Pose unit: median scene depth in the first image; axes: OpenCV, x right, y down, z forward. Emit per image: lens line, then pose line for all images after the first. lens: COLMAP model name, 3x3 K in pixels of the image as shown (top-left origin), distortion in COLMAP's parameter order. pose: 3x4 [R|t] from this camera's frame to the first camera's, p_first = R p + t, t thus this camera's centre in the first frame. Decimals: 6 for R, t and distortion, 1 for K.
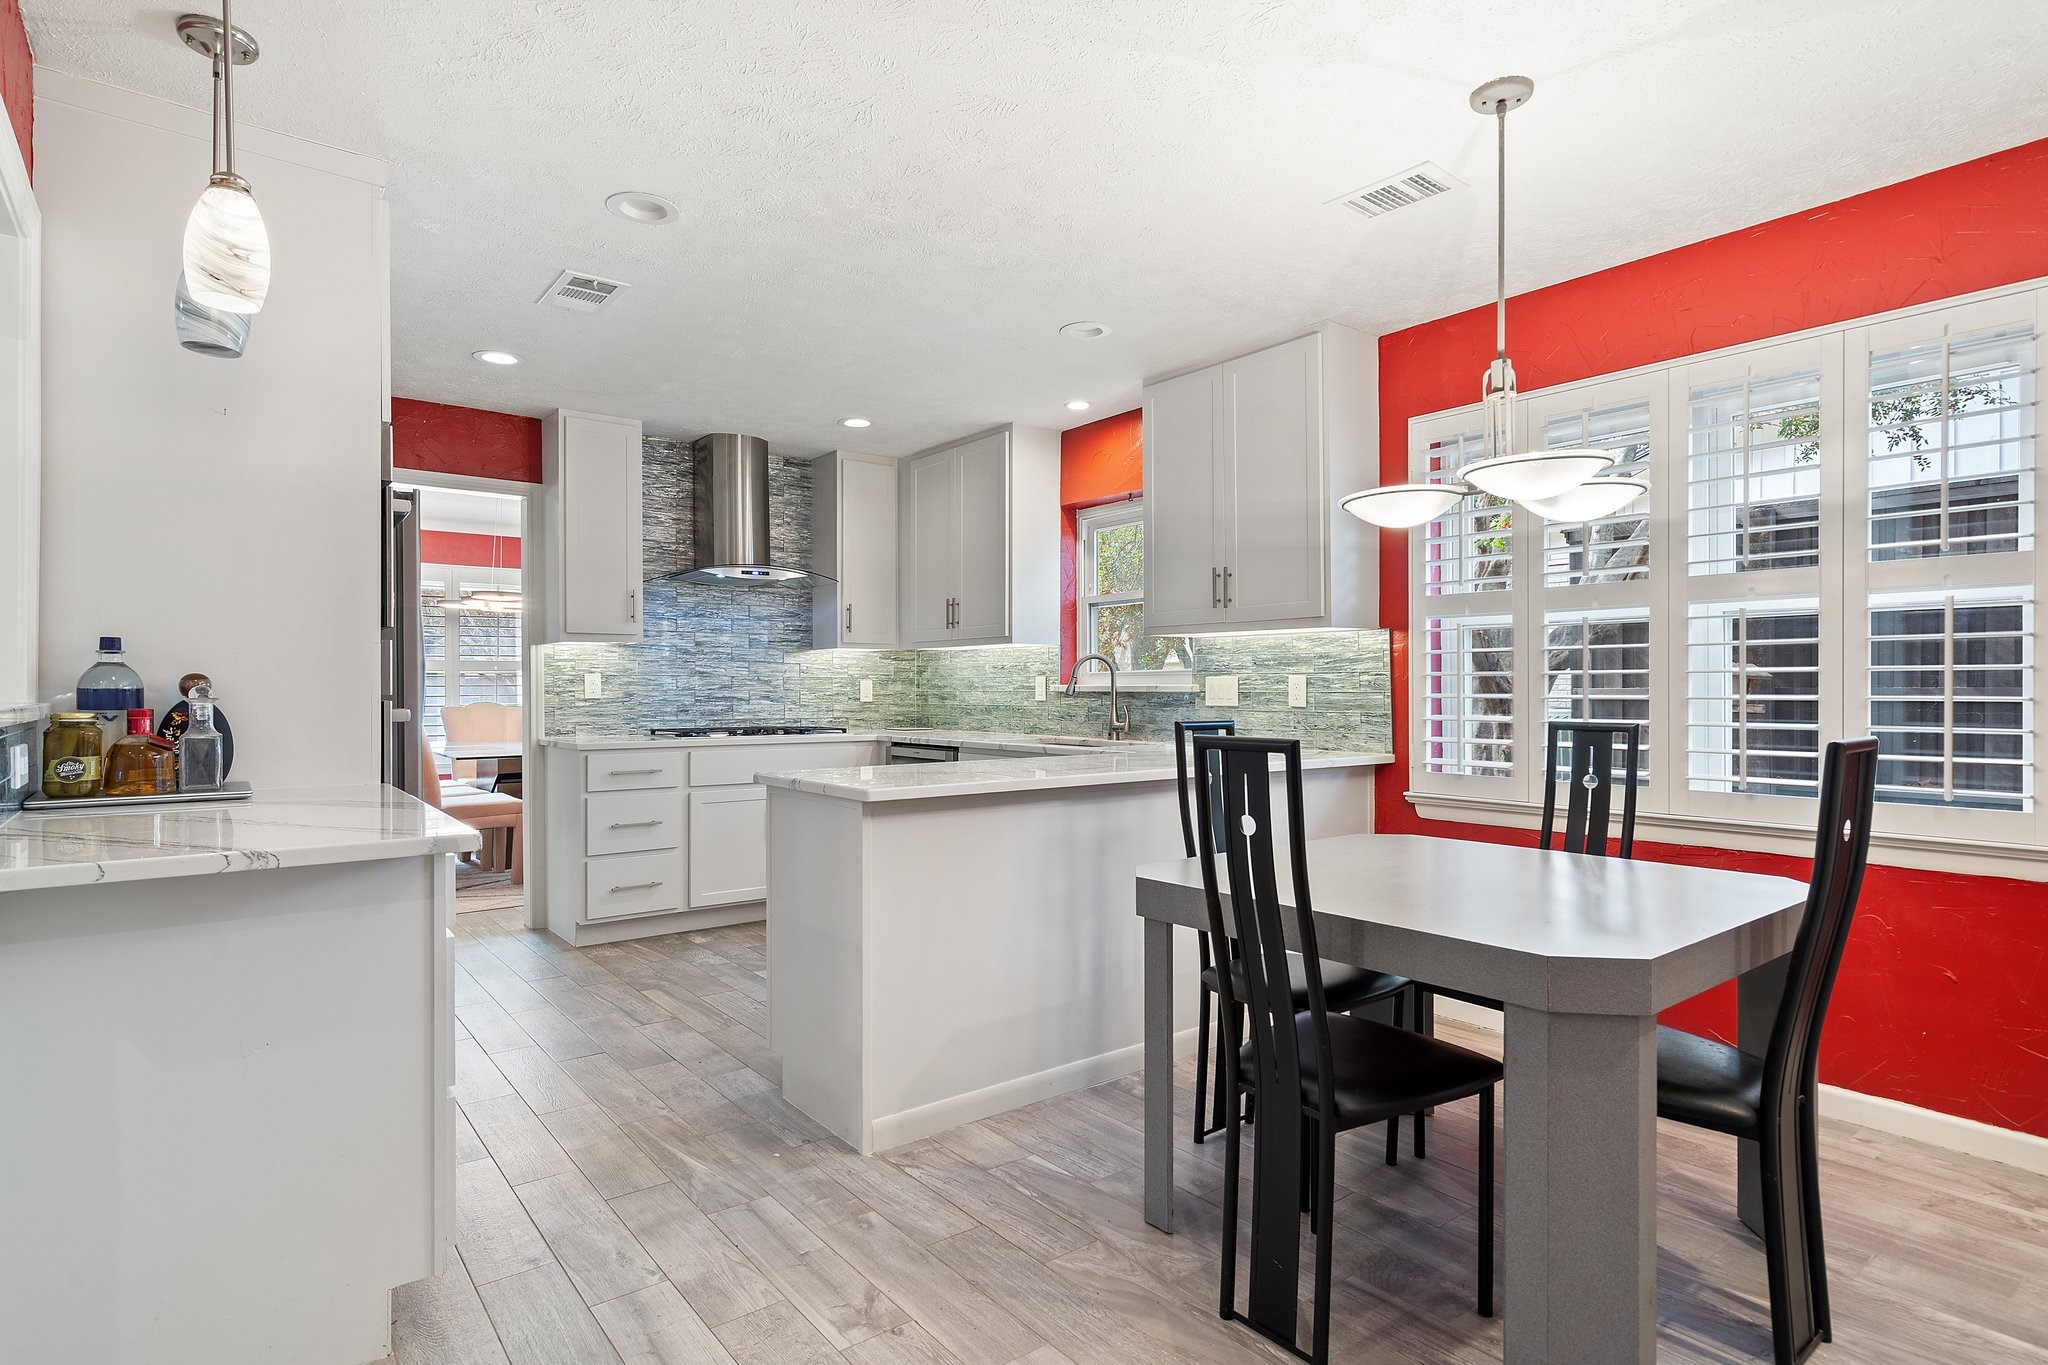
lens RADIAL K [[1047.2, 0, 1021.6], [0, 1047.2, 691.5], [0, 0, 1]] dist [0.004537, 0.000388]
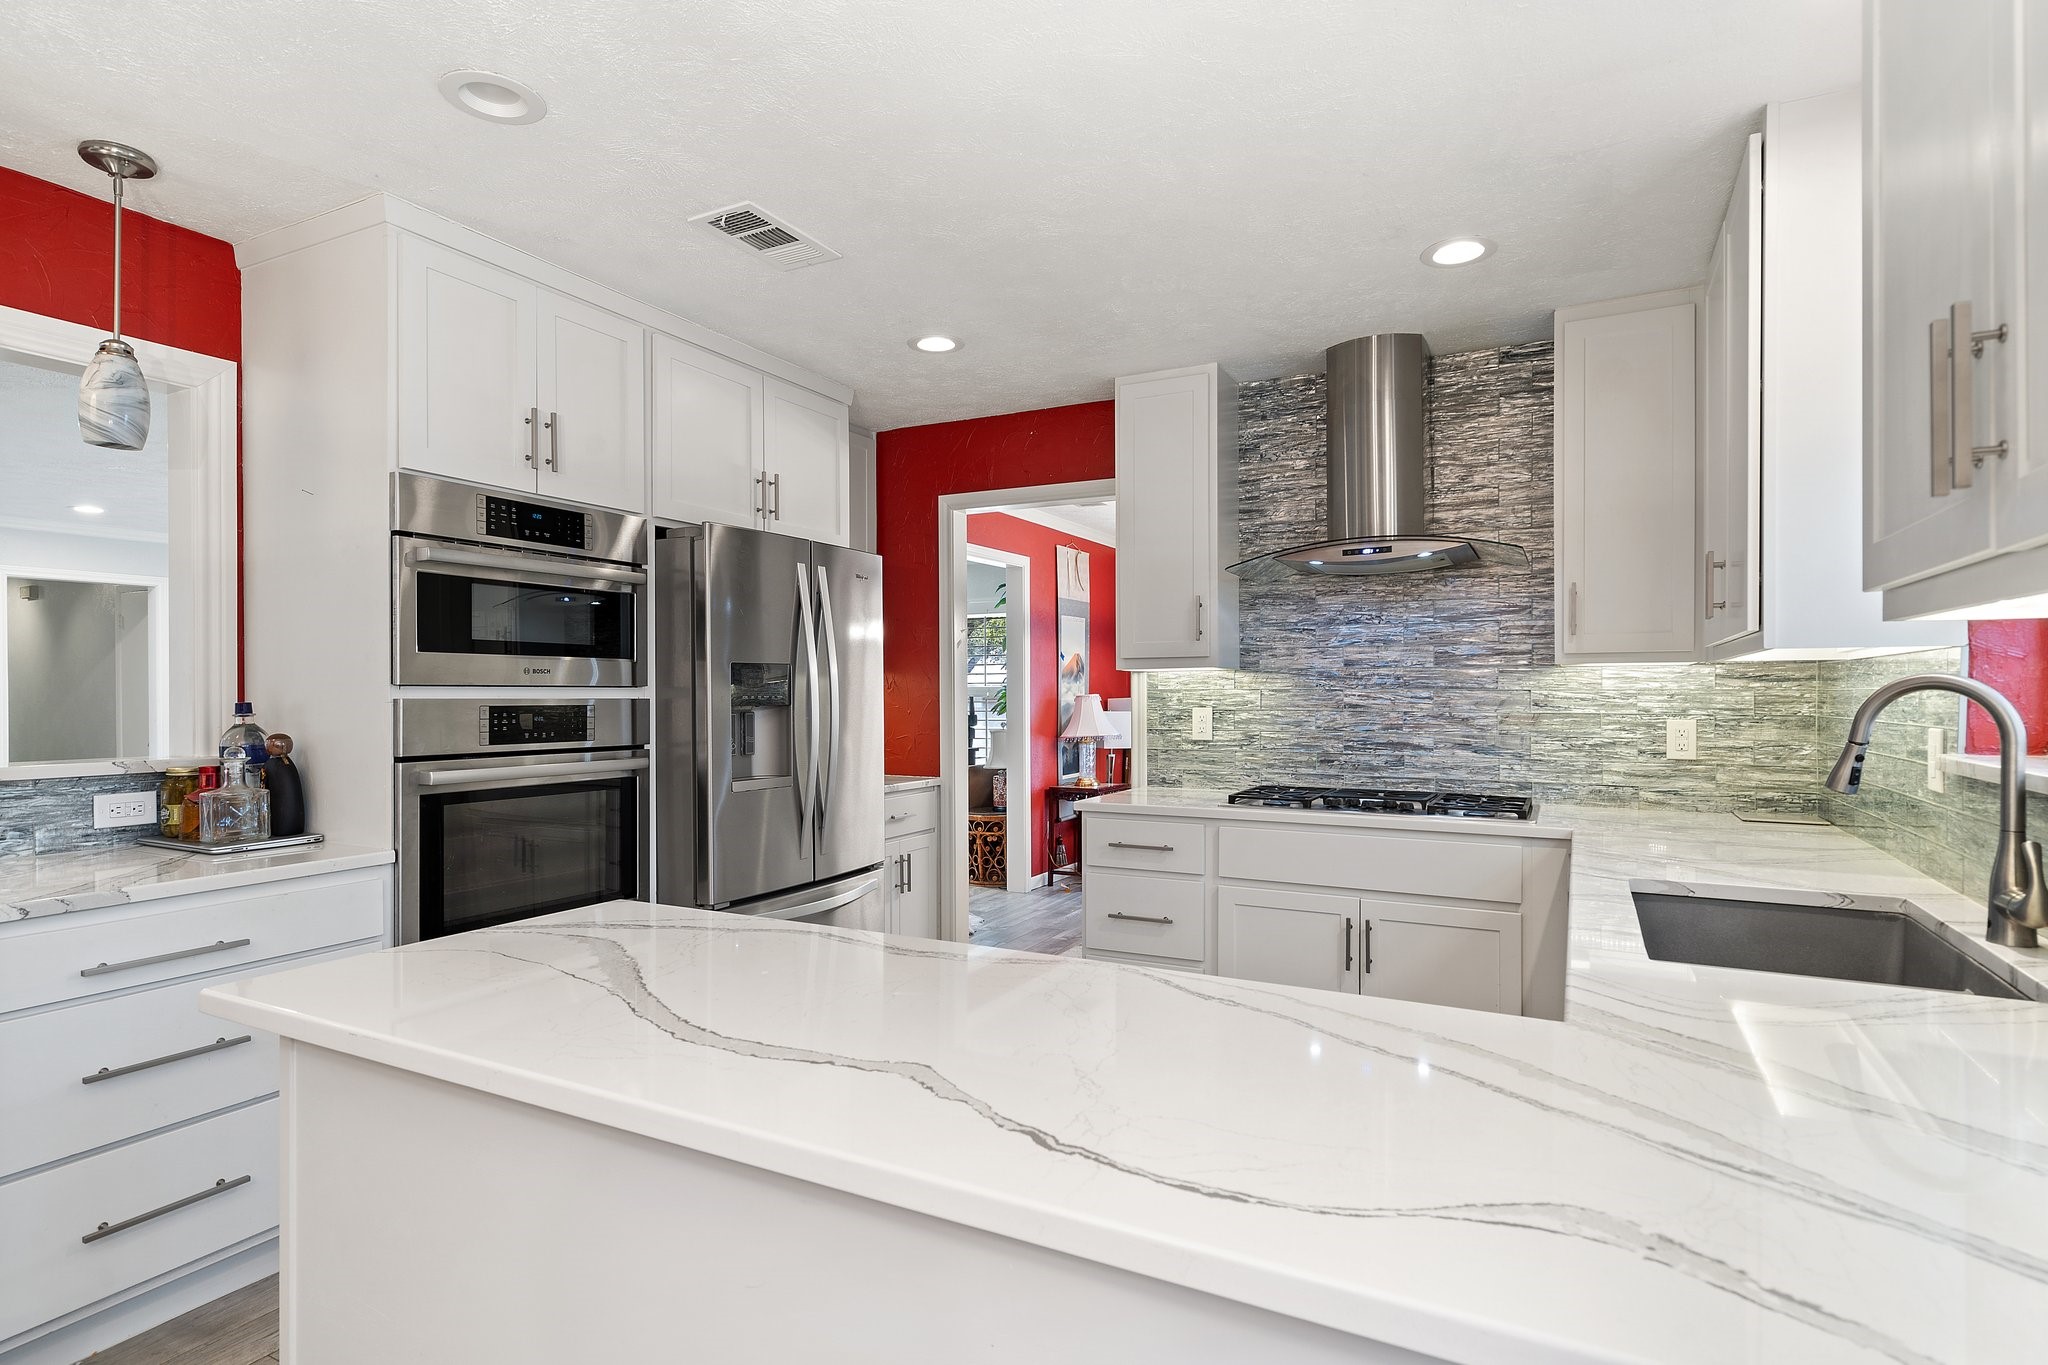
lens RADIAL K [[1052.5, 0, 1020.9], [0, 1052.5, 690.1], [0, 0, 1]] dist [-0.002445, 0.000111]
pose [[0.408235, -0.000738, -0.912876, 0.241486], [-0.002541, 0.999995, -0.001945, -0.028173], [0.912873, 0.003114, 0.408231, 0.562210]]
